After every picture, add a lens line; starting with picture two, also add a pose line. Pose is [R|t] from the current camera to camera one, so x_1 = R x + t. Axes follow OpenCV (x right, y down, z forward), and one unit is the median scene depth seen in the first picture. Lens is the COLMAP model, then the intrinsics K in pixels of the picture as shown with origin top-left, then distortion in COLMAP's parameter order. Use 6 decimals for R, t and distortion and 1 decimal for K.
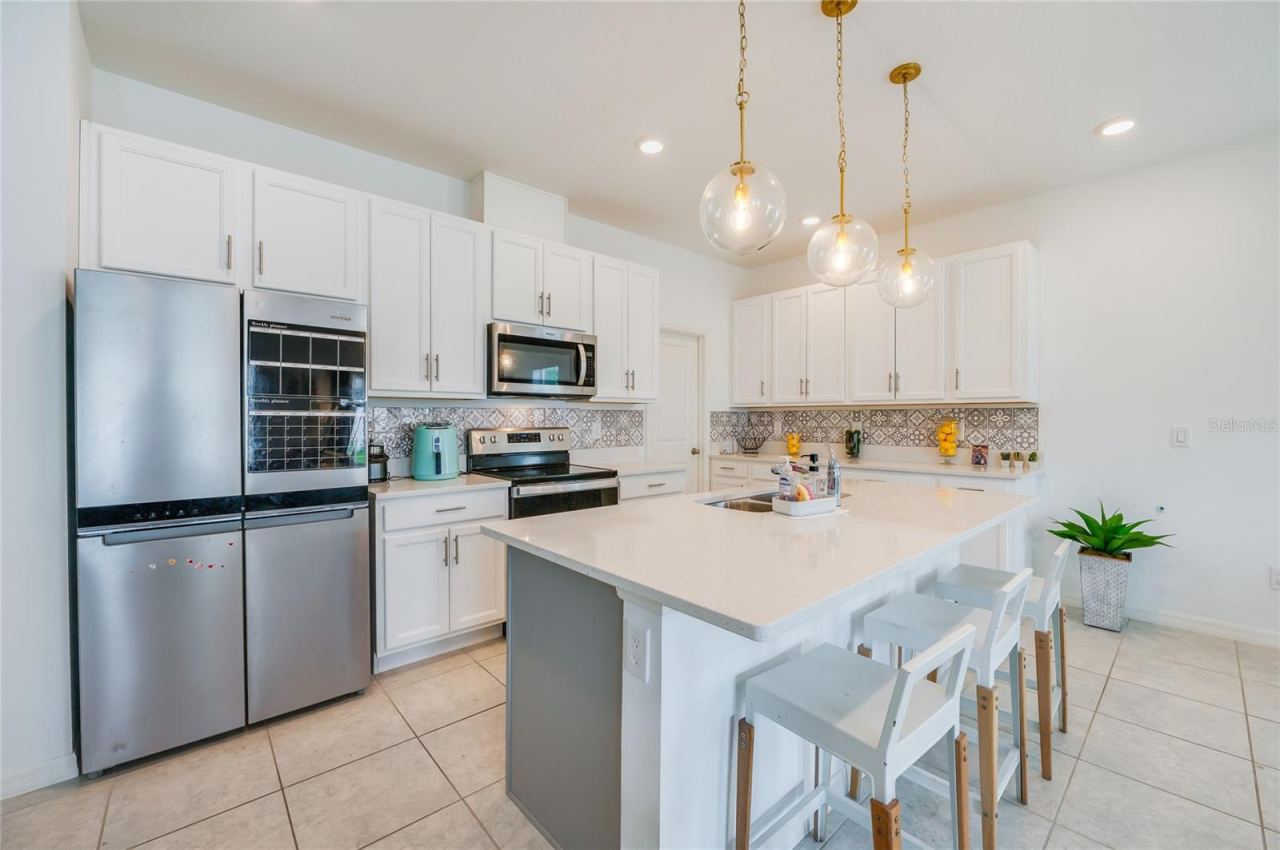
lens RADIAL K [[509.5, 0, 627.6], [0, 509.5, 422.8], [0, 0, 1]] dist [-0.015660, 0.000427]
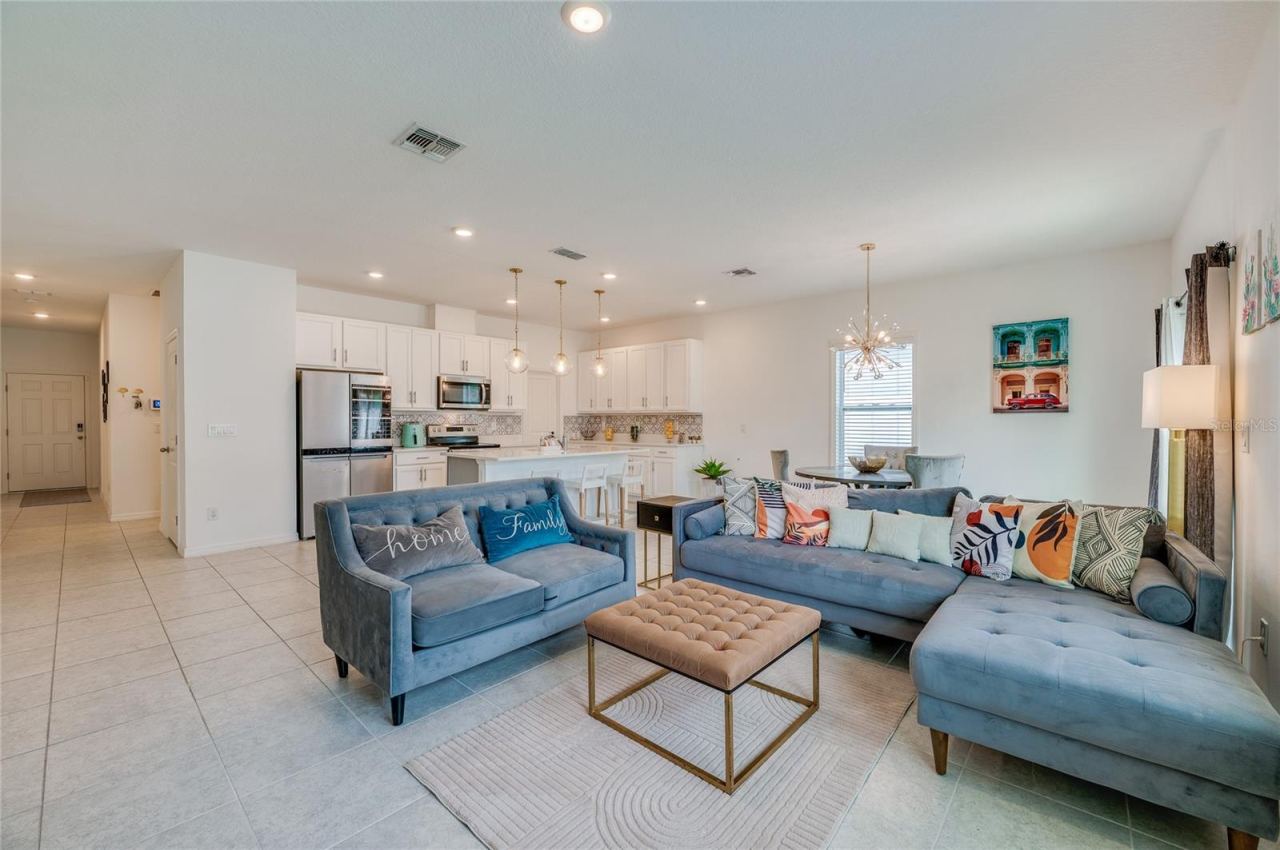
lens RADIAL K [[509.8, 0, 631.5], [0, 509.8, 424.8], [0, 0, 1]] dist [-0.014533, 0.000517]
pose [[0.991183, -0.000173, 0.132501, 0.228617], [-0.000078, 0.999998, 0.001890, 0.007559], [-0.132501, -0.001884, 0.991181, -1.114423]]
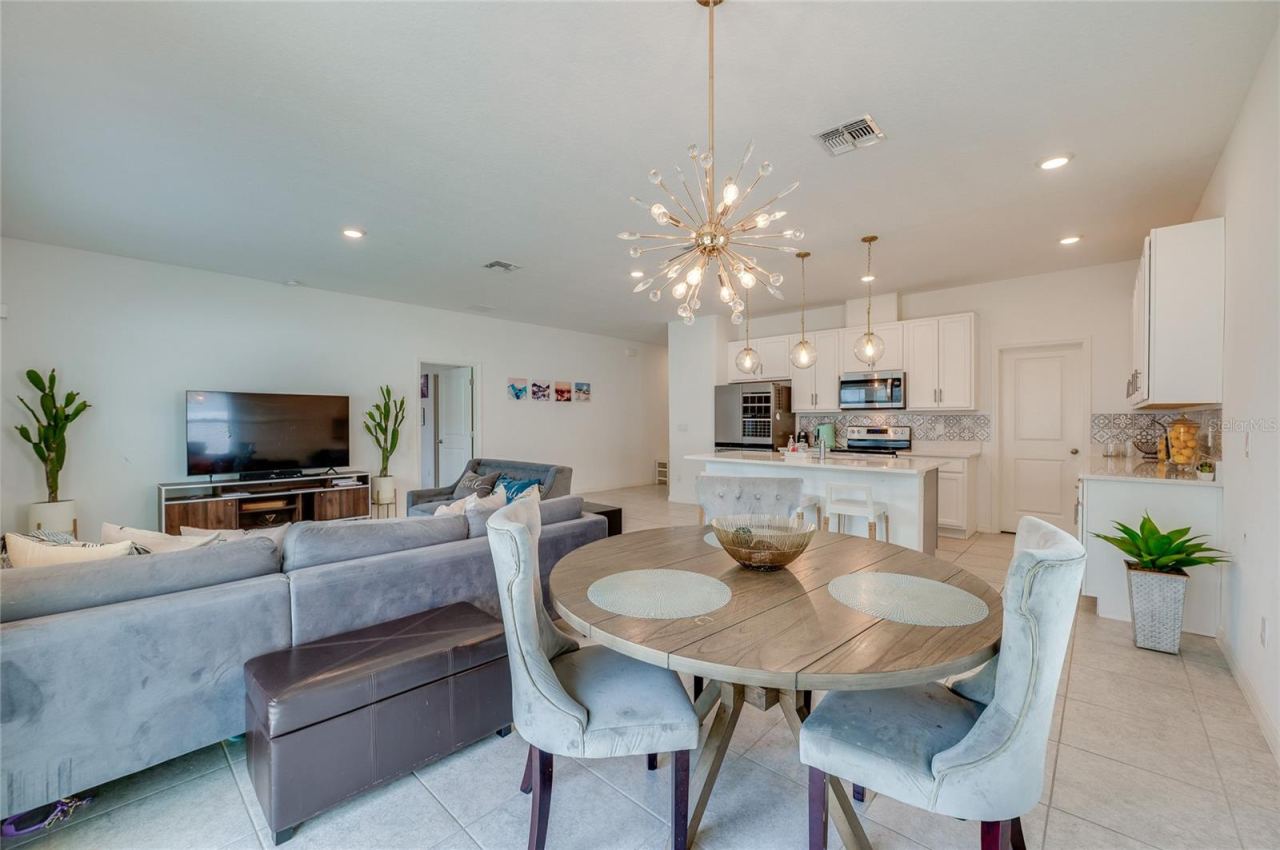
lens RADIAL K [[509.1, 0, 660.4], [0, 509.1, 424.4], [0, 0, 1]] dist [-0.021014, 0.000418]
pose [[0.132283, 0.009169, -0.991170, 1.503448], [-0.006747, 0.999942, 0.008350, -0.005733], [0.991189, 0.005583, 0.132337, -0.016895]]
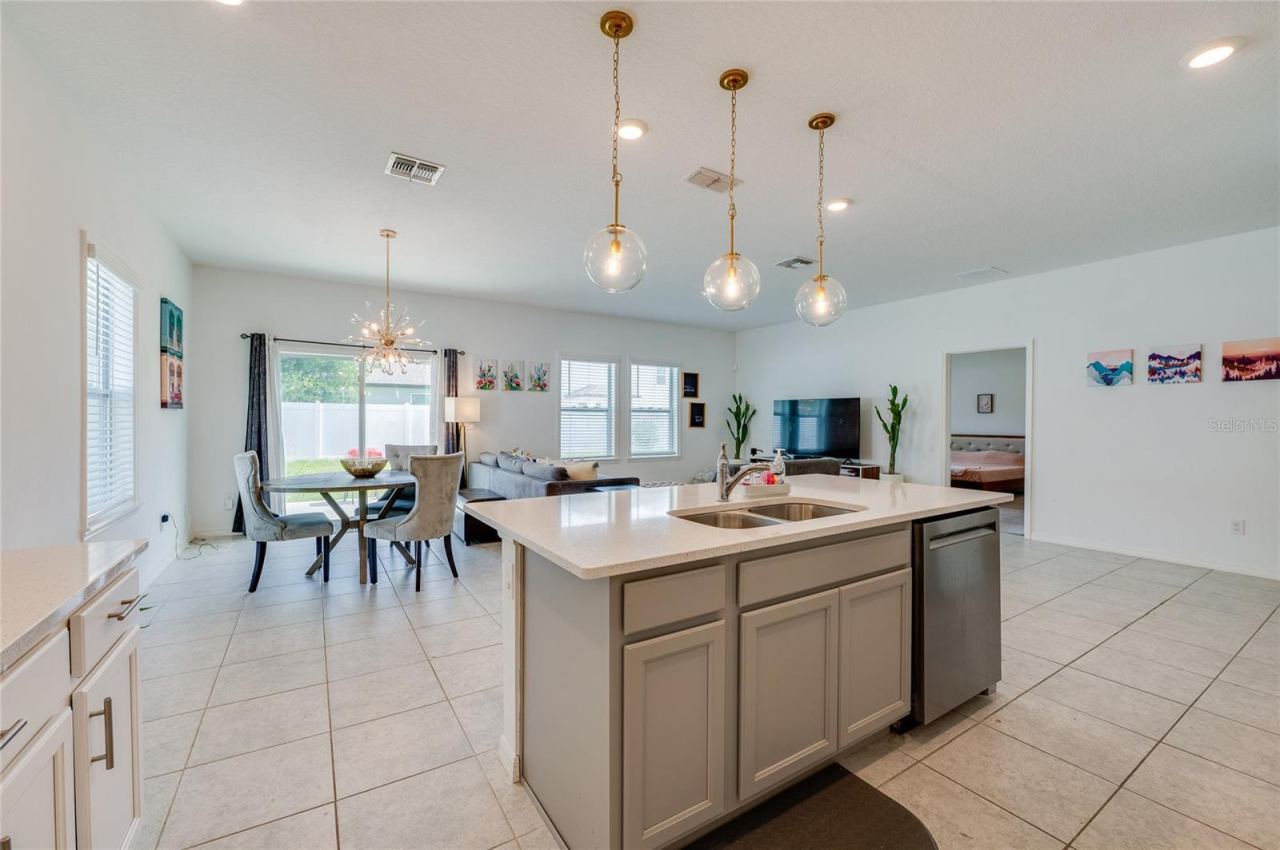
lens RADIAL K [[503.1, 0, 633.8], [0, 503.1, 422.9], [0, 0, 1]] dist [-0.007873, -0.000037]
pose [[-0.987464, -0.003982, 0.157796, 0.239032], [-0.001846, 0.999905, 0.013682, -0.008550], [-0.157835, 0.013219, -0.987377, 1.195243]]
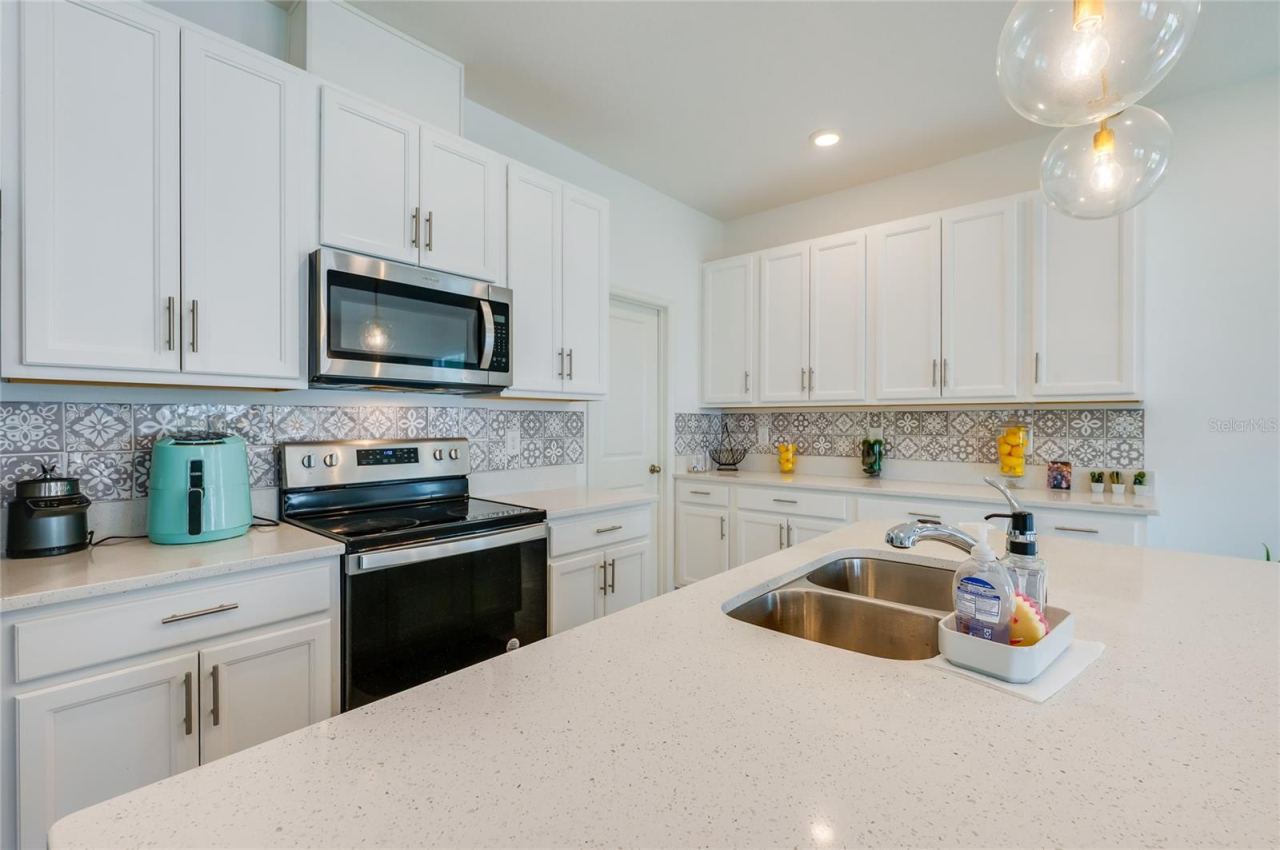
lens RADIAL K [[564.6, 0, 627.0], [0, 564.6, 424.4], [0, 0, 1]] dist [-0.002555, -0.000284]
pose [[0.991603, 0.000253, 0.129319, -0.011577], [0.000213, 0.999994, -0.003585, -0.005565], [-0.129319, 0.003582, 0.991597, 0.307732]]
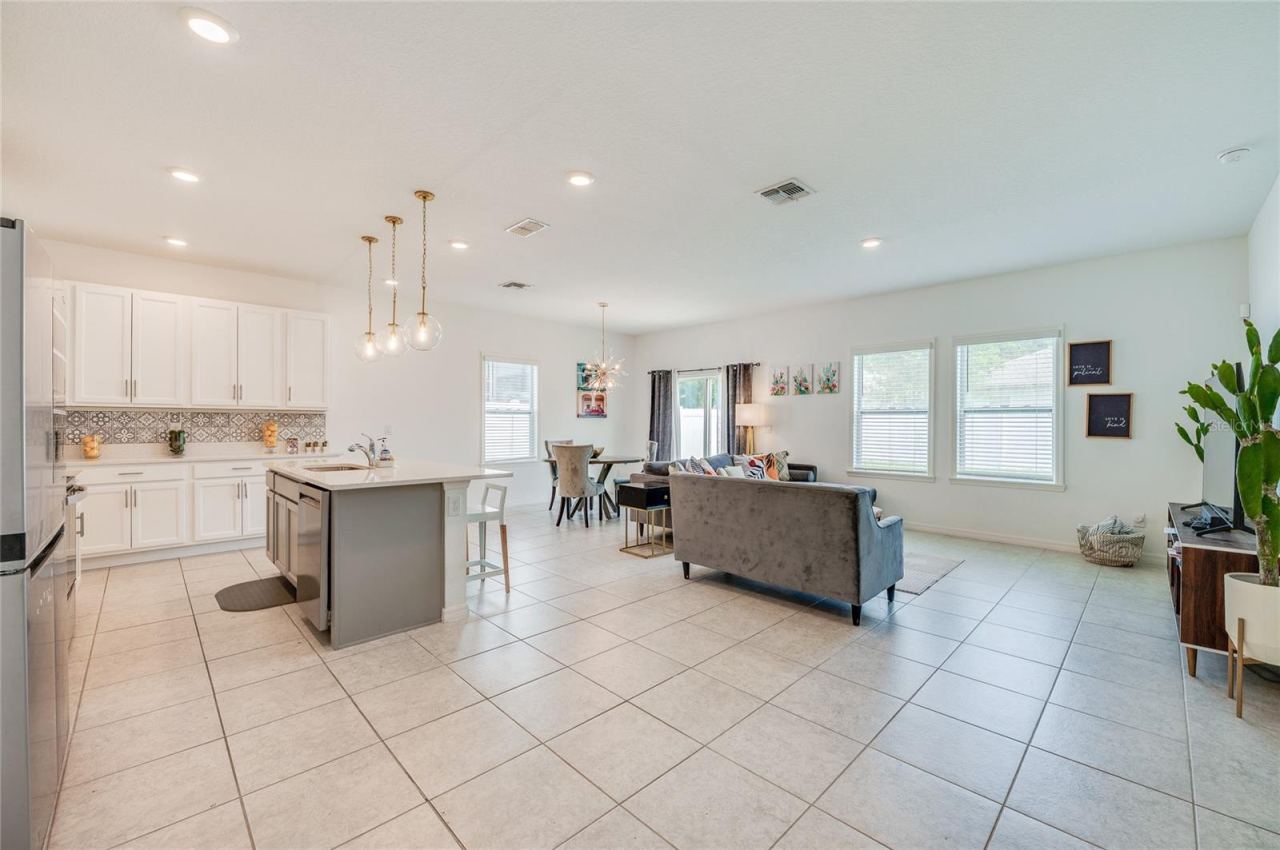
lens RADIAL K [[509.1, 0, 660.4], [0, 509.1, 424.4], [0, 0, 1]] dist [-0.021014, 0.000418]
pose [[-0.088708, -0.002885, 0.996053, -0.938023], [0.003361, 0.999989, 0.003196, 0.002158], [-0.996052, 0.003632, -0.088698, 0.049060]]
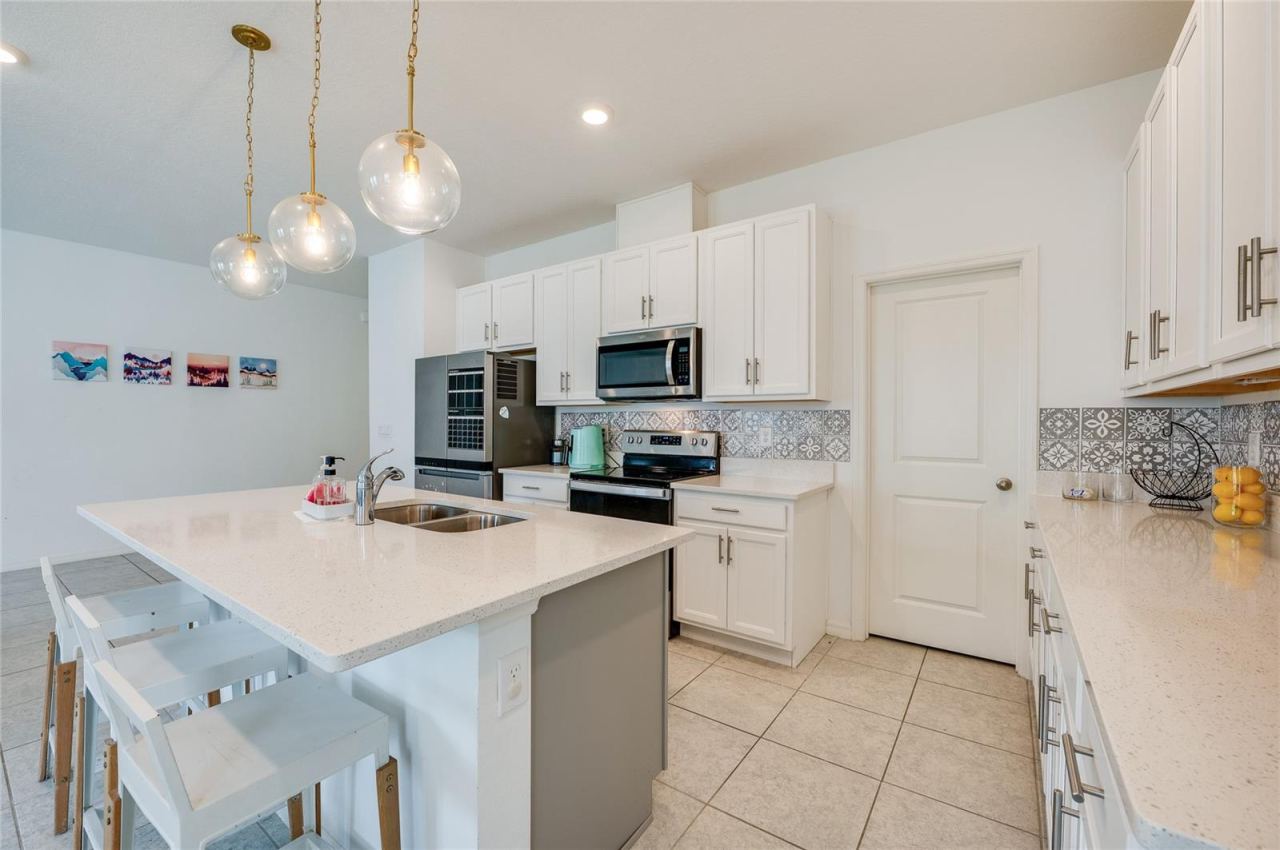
lens RADIAL K [[517.3, 0, 657.3], [0, 517.3, 423.5], [0, 0, 1]] dist [-0.007975, 0.000018]
pose [[0.255294, 0.006627, -0.966841, 0.785020], [-0.011623, 0.999925, 0.003785, -0.007497], [0.966794, 0.010271, 0.255352, 0.718945]]
